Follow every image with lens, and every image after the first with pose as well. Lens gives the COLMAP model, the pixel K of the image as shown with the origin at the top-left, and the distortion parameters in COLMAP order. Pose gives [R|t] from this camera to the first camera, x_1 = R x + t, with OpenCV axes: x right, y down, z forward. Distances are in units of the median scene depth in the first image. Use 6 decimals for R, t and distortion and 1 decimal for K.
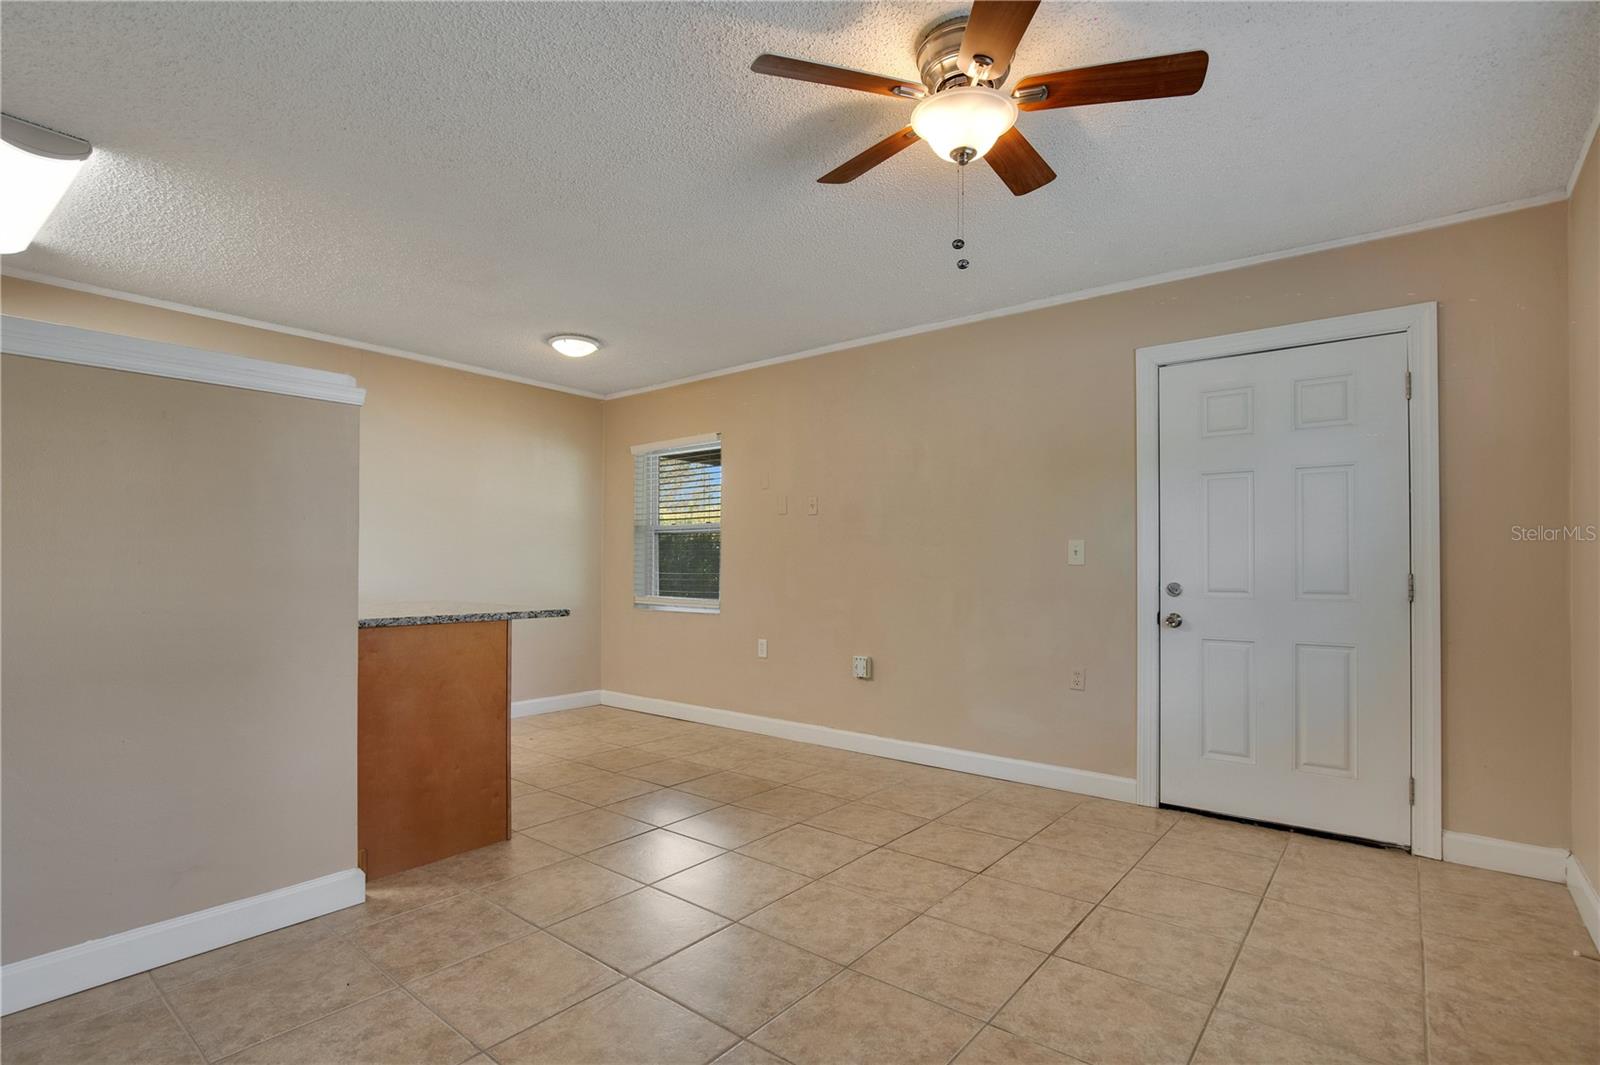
lens RADIAL K [[770.5, 0, 799.5], [0, 770.5, 540.4], [0, 0, 1]] dist [-0.023234, 0.006785]
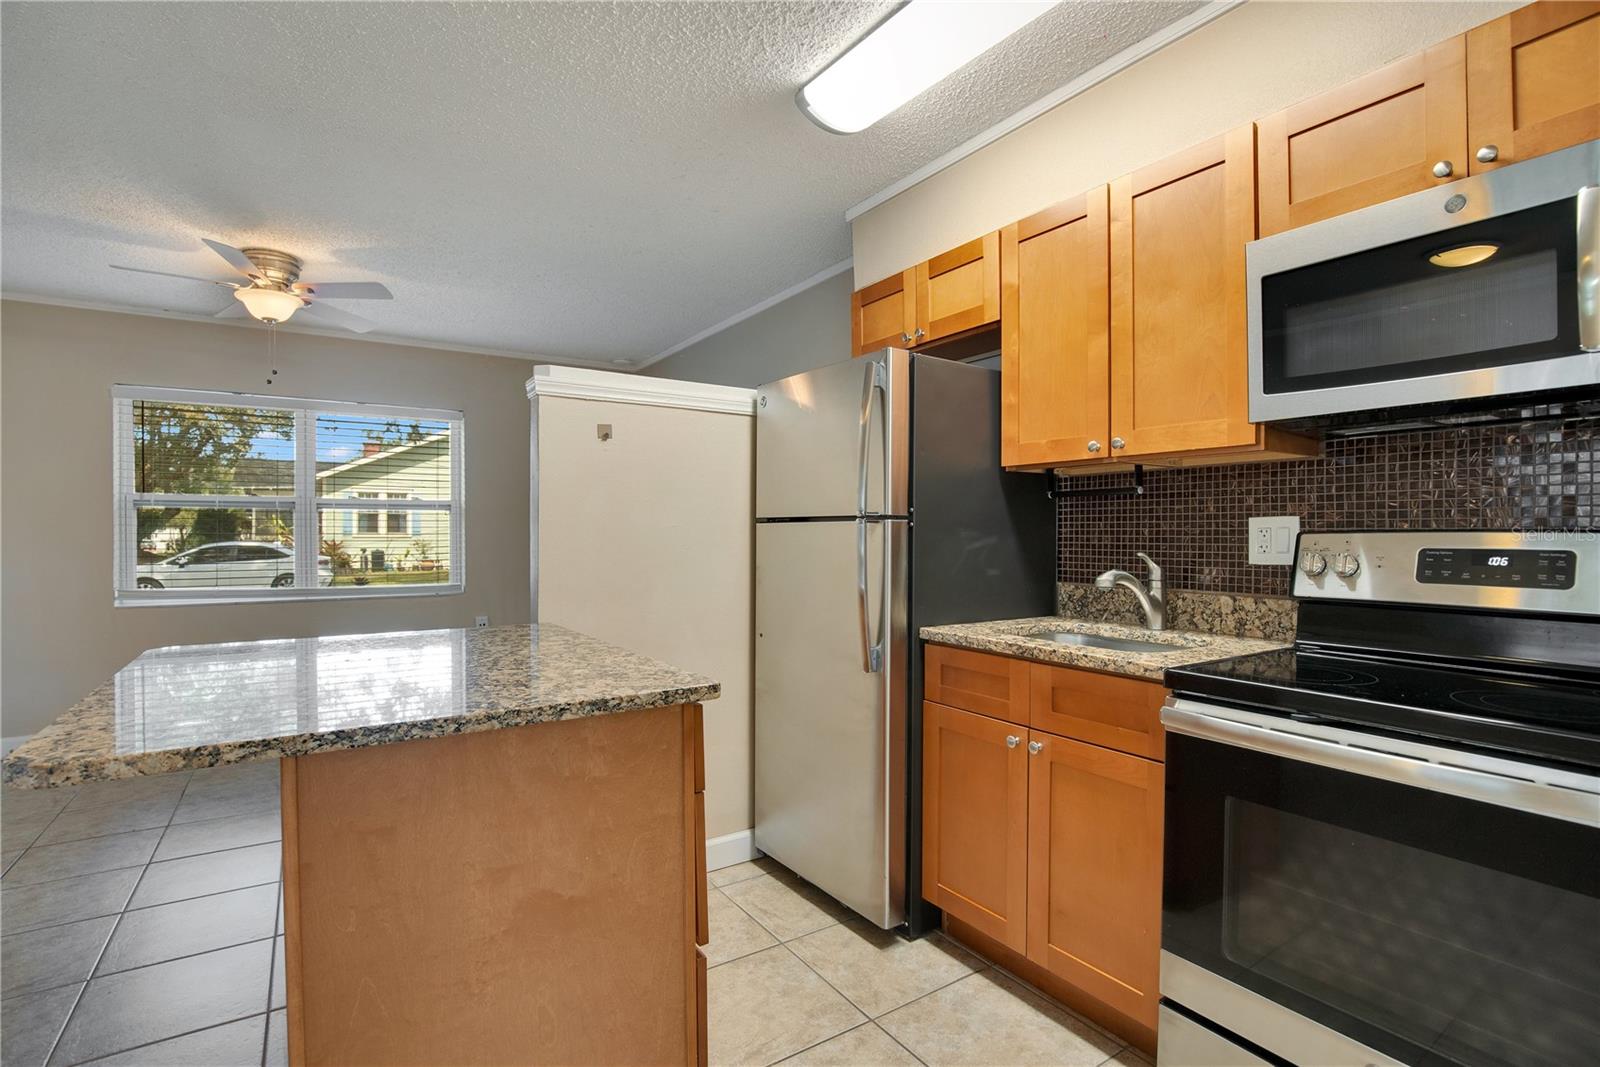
lens RADIAL K [[770.5, 0, 797.3], [0, 770.5, 546.2], [0, 0, 1]] dist [-0.023234, 0.006785]
pose [[-0.948143, -0.005291, 0.317800, -1.423673], [-0.005862, 0.999982, -0.000839, 0.016328], [-0.317790, -0.002658, -0.948157, 2.147246]]
